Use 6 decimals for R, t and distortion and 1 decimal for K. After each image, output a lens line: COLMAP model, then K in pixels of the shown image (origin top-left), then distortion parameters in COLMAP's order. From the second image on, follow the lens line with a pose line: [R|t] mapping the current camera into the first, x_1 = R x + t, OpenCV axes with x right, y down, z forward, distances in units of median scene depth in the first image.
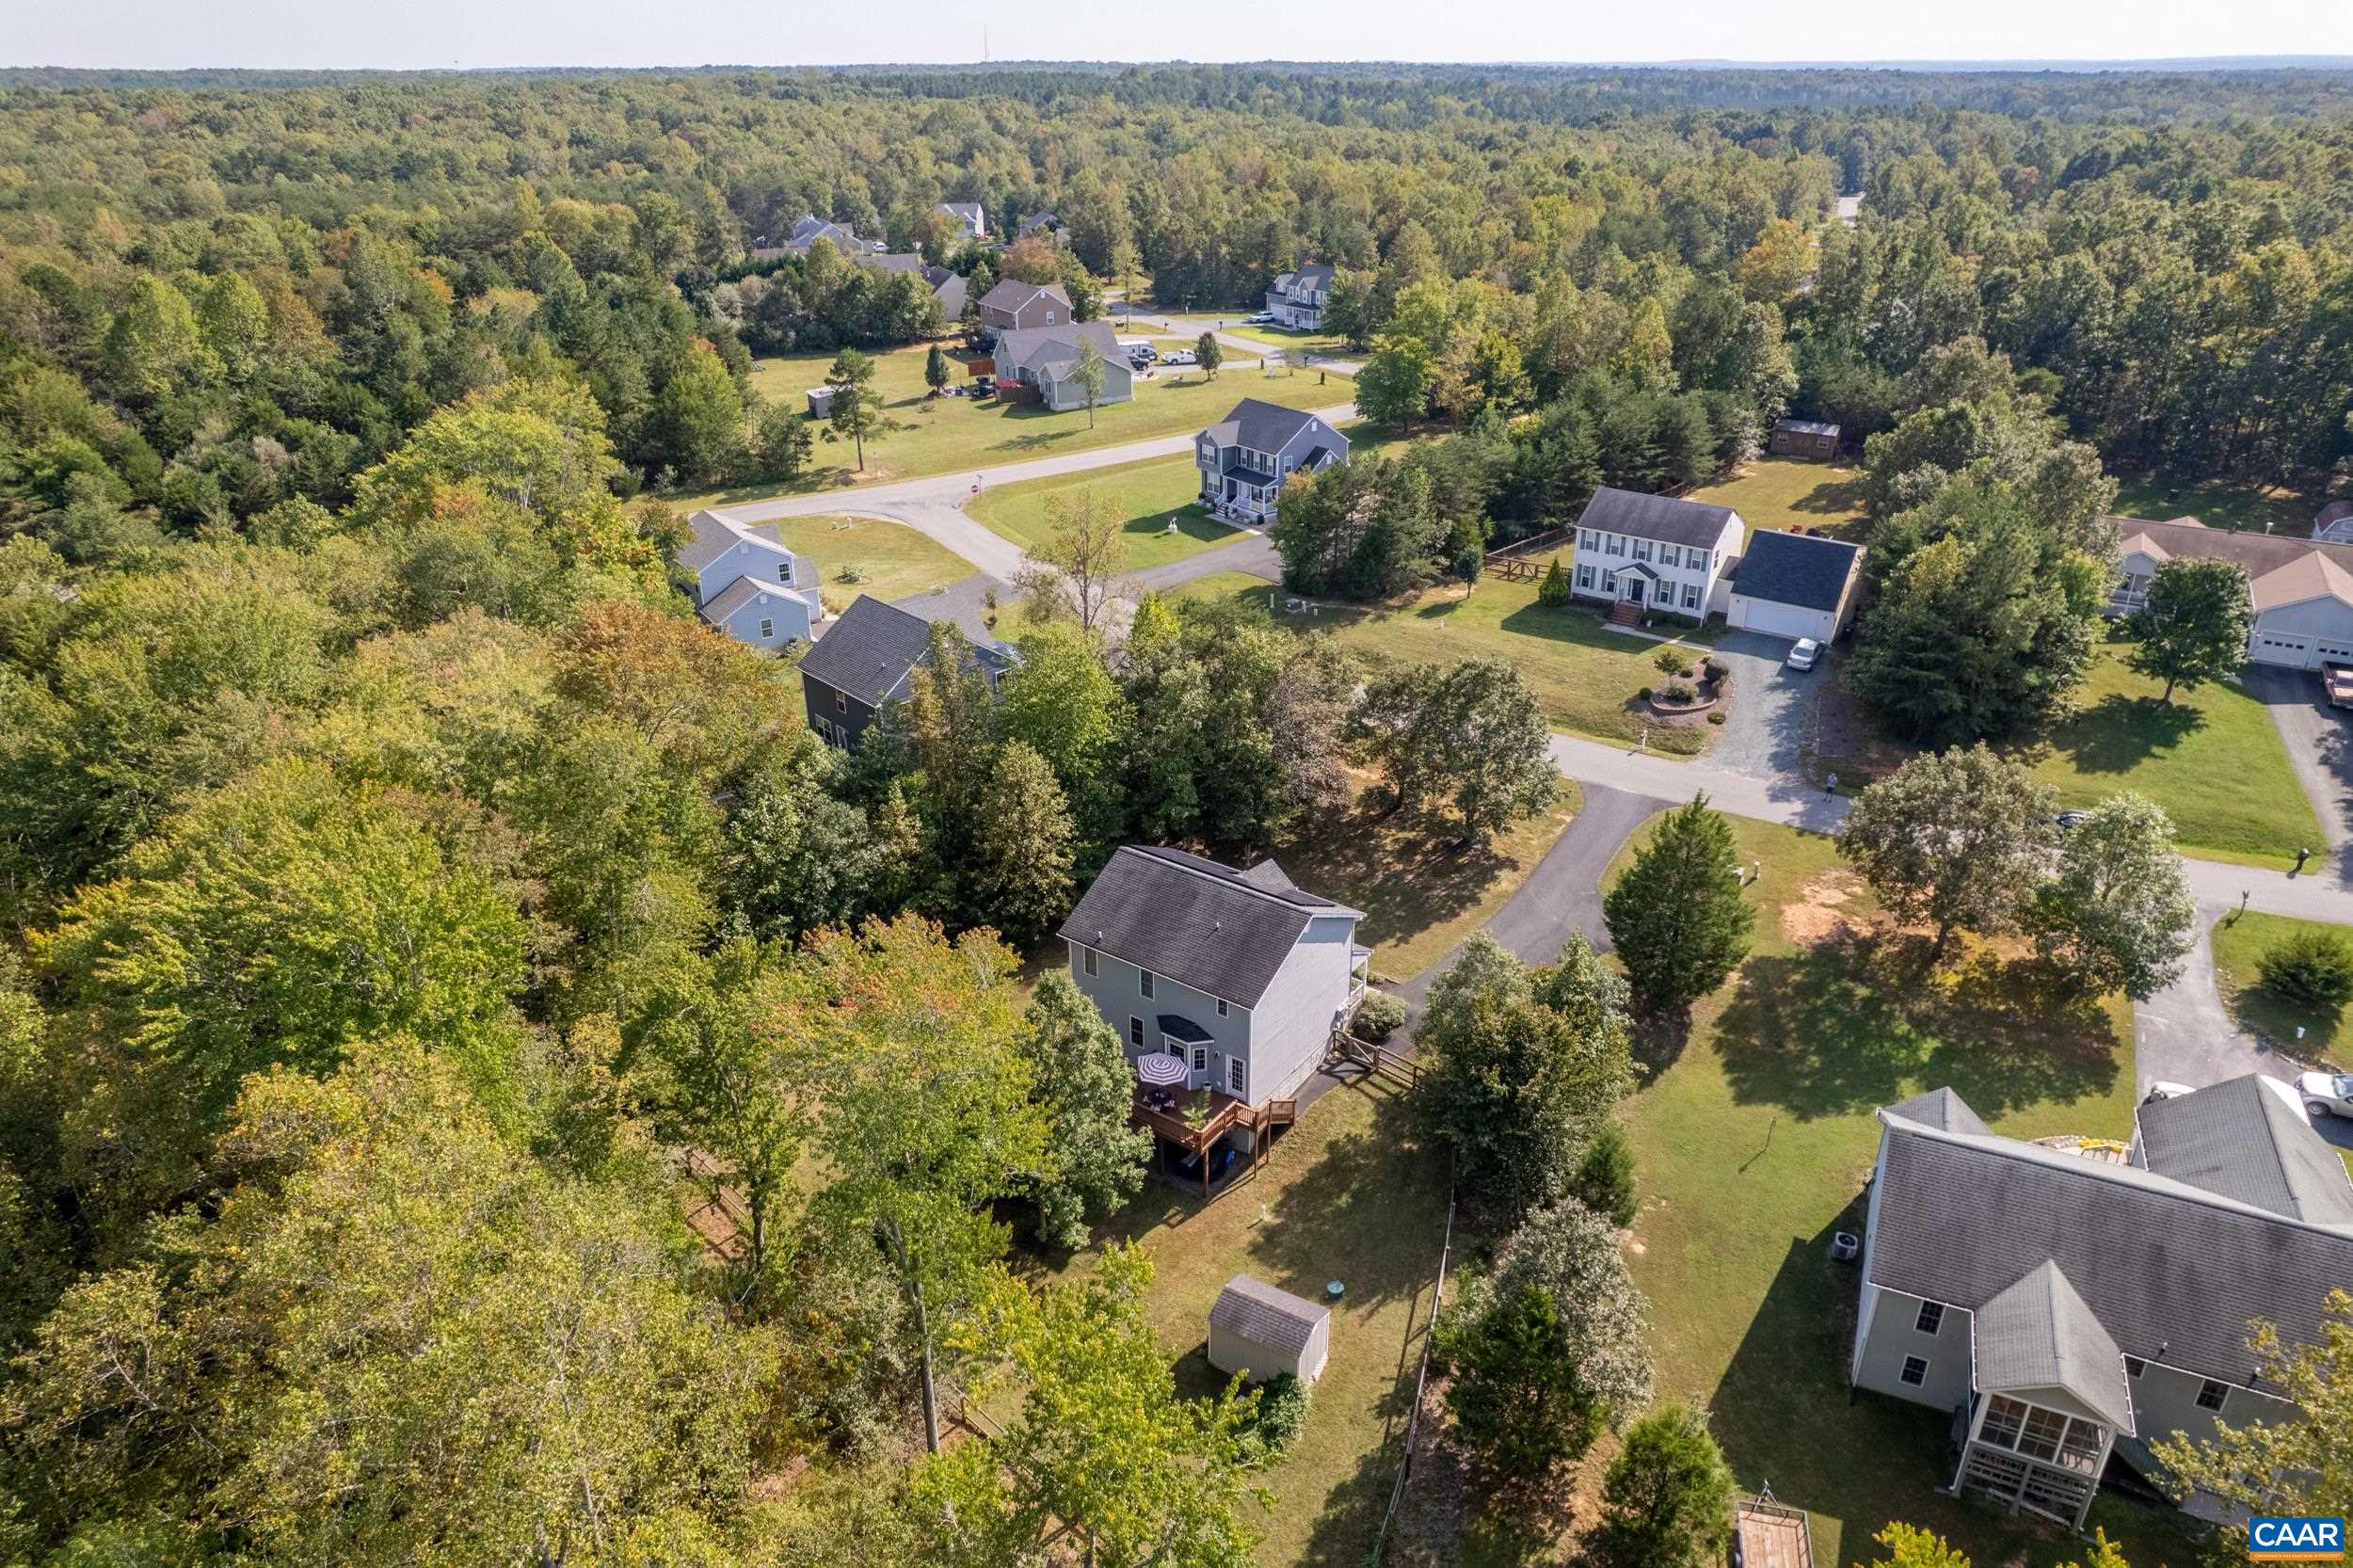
lens RADIAL K [[1510.0, 0, 1176.5], [0, 1510.0, 784.0], [0, 0, 1]] dist [-0.061490, 0.046748]
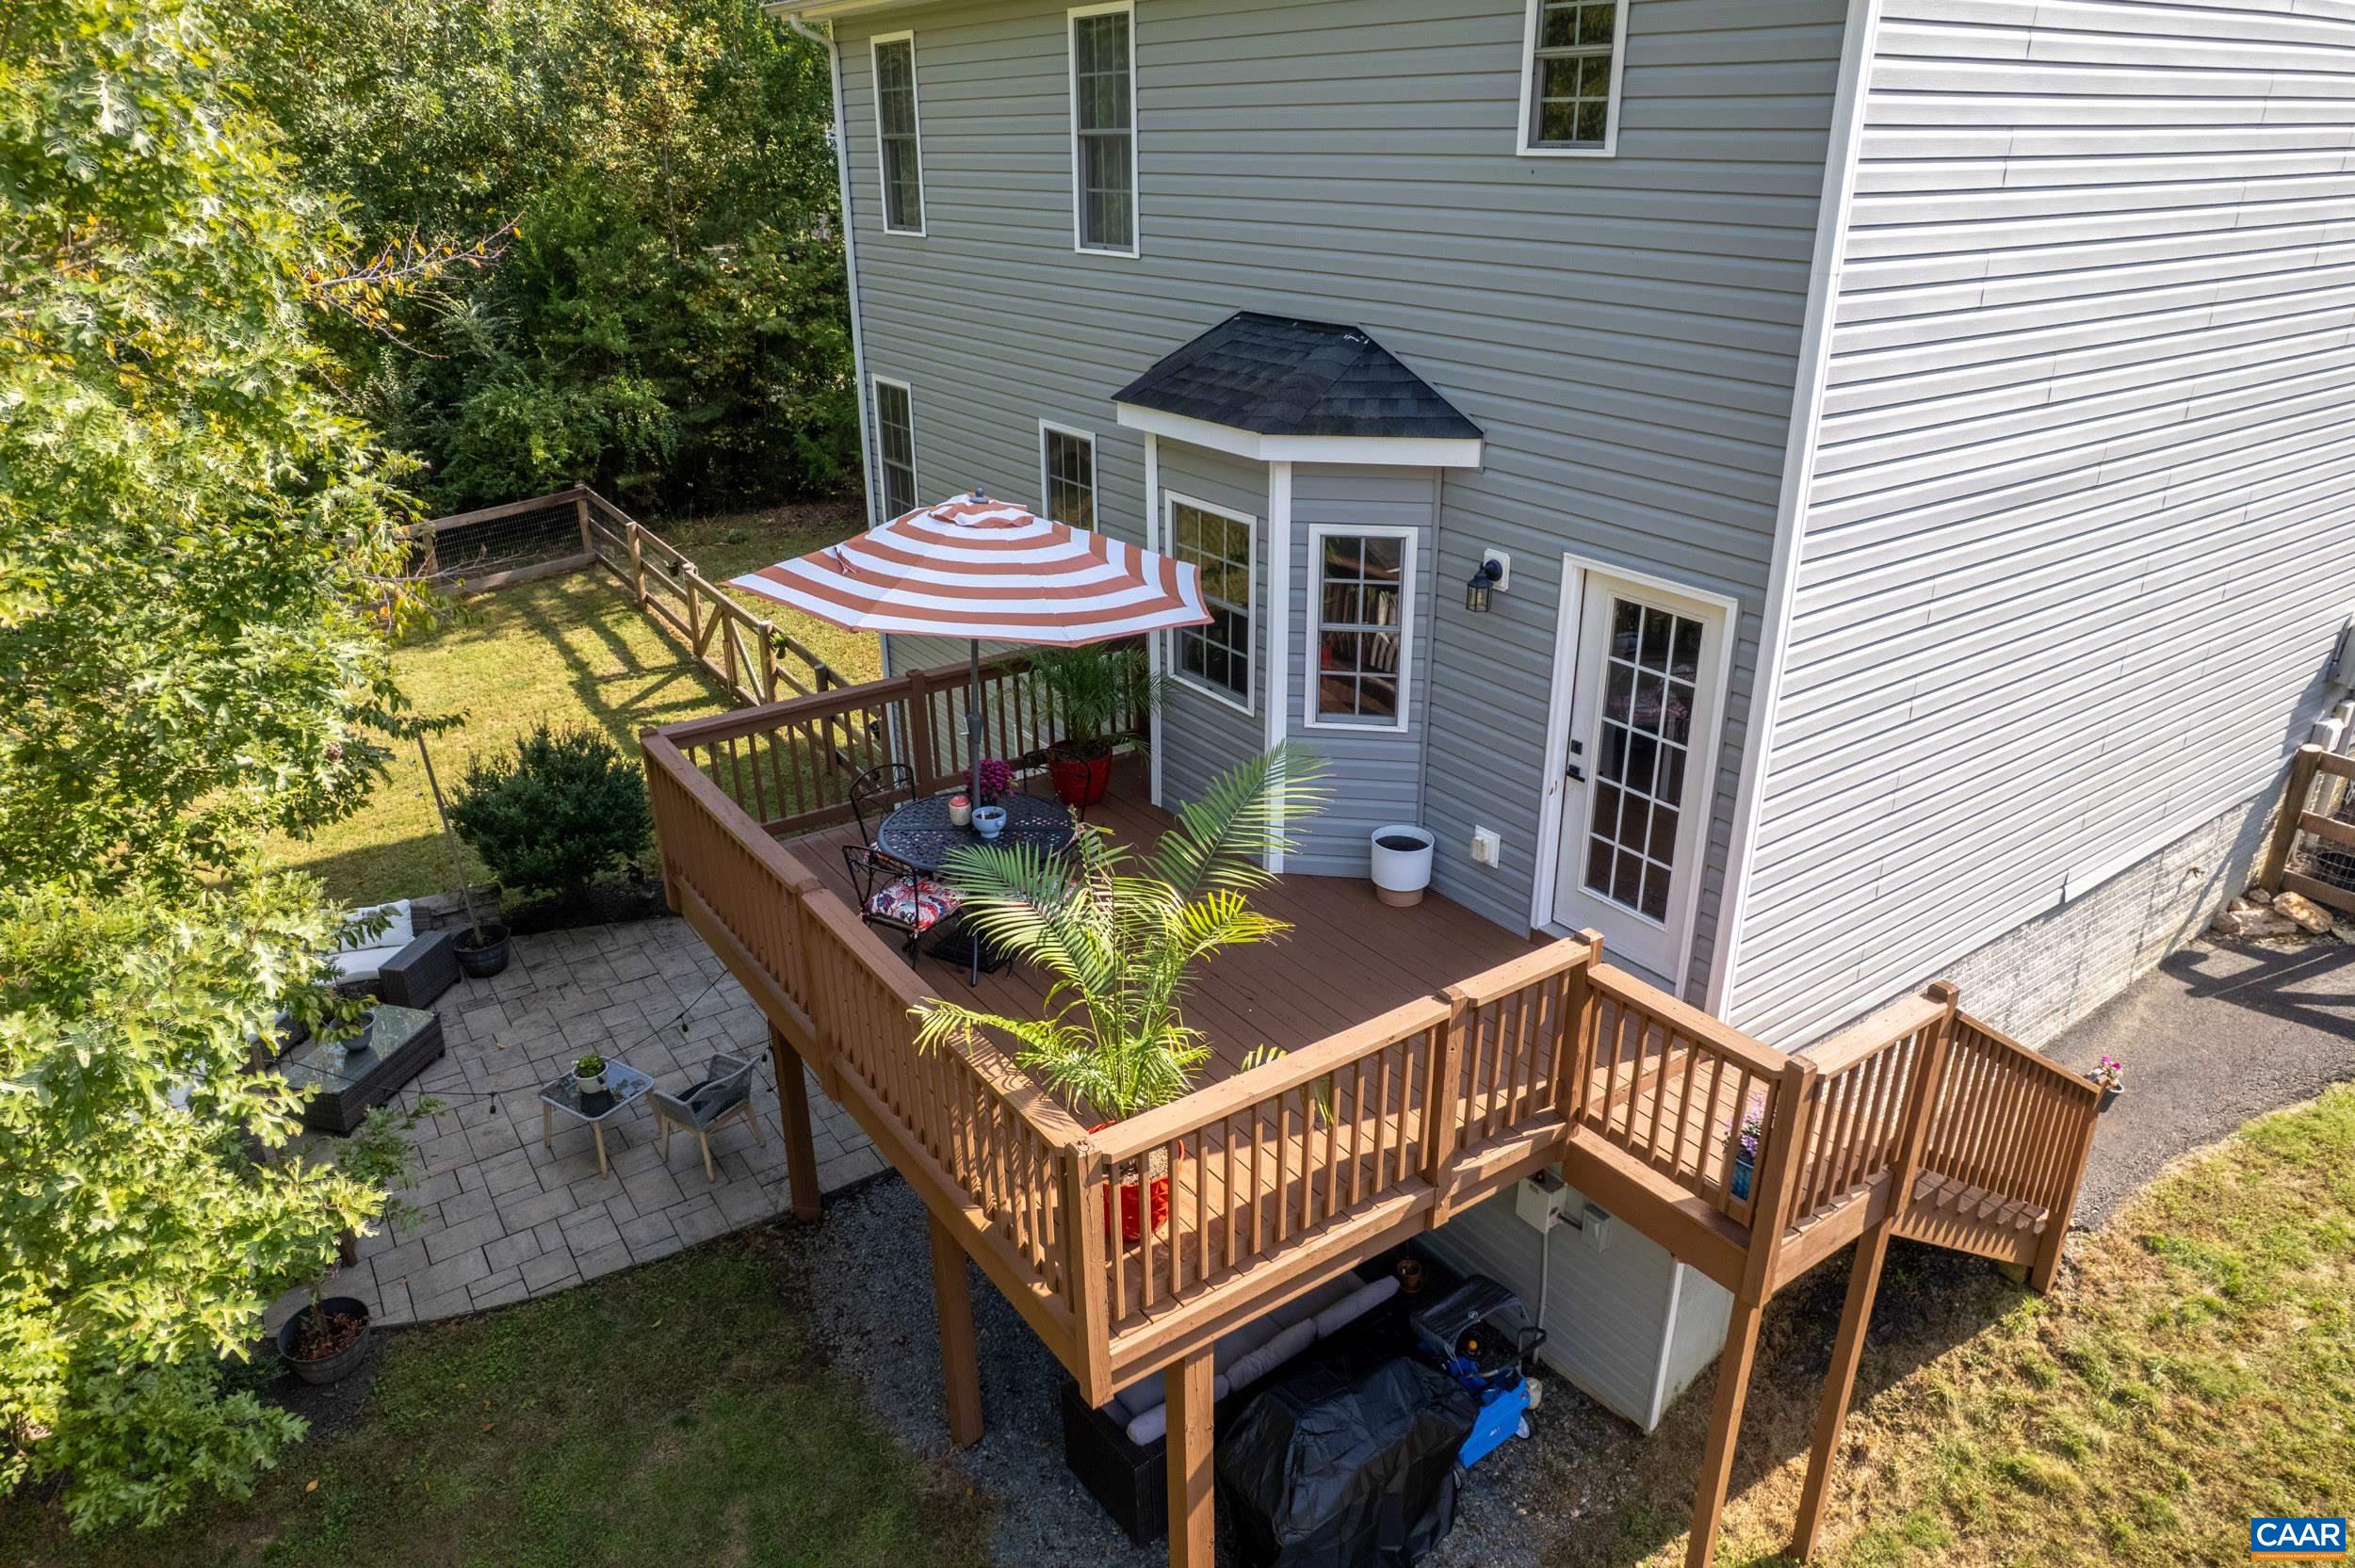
lens RADIAL K [[1519.2, 0, 1177.5], [0, 1519.2, 784.0], [0, 0, 1]] dist [-0.080156, 0.071858]
pose [[0.944122, 0.129381, -0.303141, 0.024979], [-0.142427, 0.989578, -0.021232, 0.119914], [0.297234, 0.063221, 0.952709, 0.519502]]
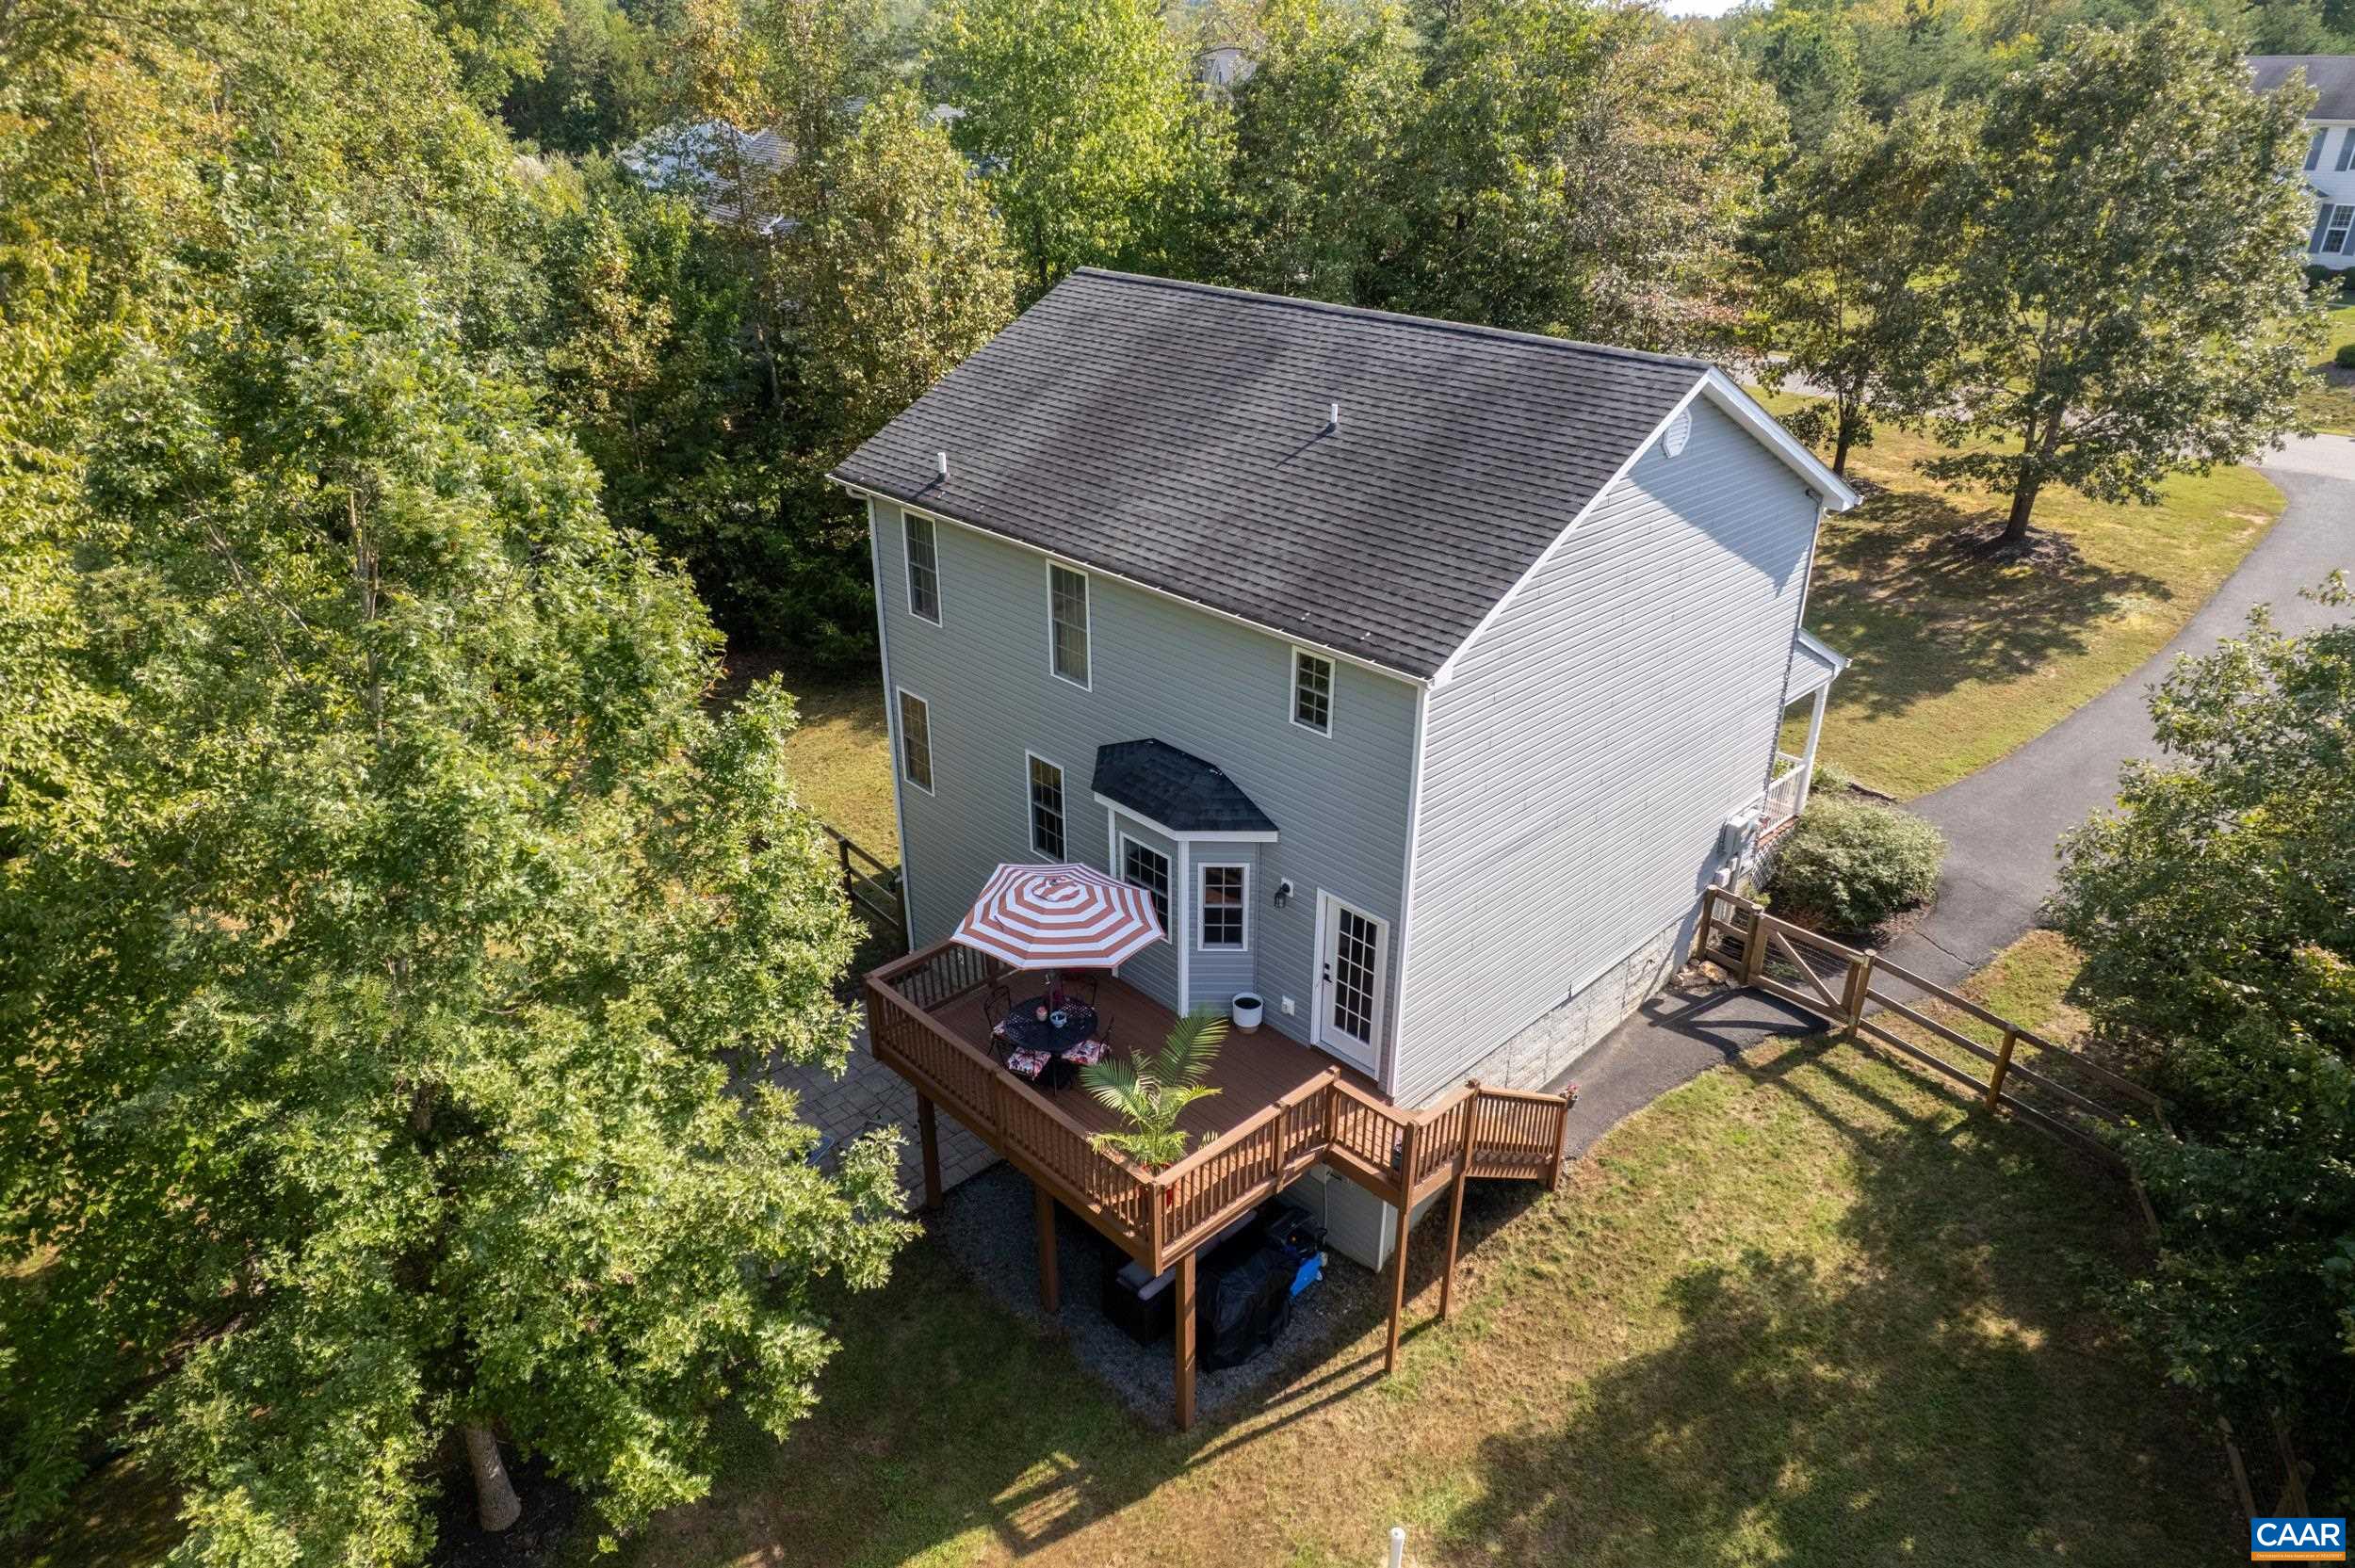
lens RADIAL K [[1511.1, 0, 1177.5], [0, 1511.1, 784.0], [0, 0, 1]] dist [-0.061490, 0.046748]
pose [[0.982819, 0.087408, -0.162560, 0.029449], [-0.086359, 0.996172, 0.013520, 0.094200], [0.163120, 0.000751, 0.986606, 0.436044]]
